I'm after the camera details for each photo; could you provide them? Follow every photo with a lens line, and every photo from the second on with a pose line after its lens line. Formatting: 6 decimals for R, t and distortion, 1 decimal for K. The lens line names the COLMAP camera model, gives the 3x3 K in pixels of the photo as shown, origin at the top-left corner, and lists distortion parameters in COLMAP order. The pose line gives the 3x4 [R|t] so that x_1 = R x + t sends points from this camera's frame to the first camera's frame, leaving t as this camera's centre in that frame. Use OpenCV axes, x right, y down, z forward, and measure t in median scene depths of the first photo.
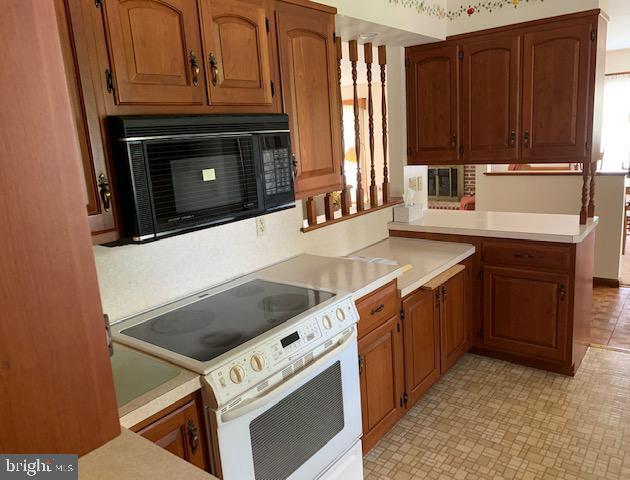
lens RADIAL K [[503.5, 0, 315.0], [0, 503.5, 240.0], [0, 0, 1]] dist [0.005055, -0.001283]
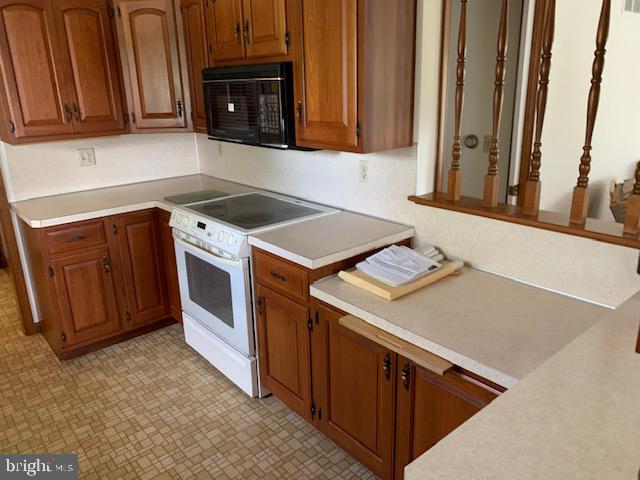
lens RADIAL K [[484.3, 0, 320.0], [0, 484.3, 240.0], [0, 0, 1]] dist [0.006196, 0.004304]
pose [[-0.221436, 0.358483, -0.906894, 1.041825], [-0.166758, 0.902362, 0.397409, -0.343499], [0.960811, 0.239232, -0.140035, 1.355295]]
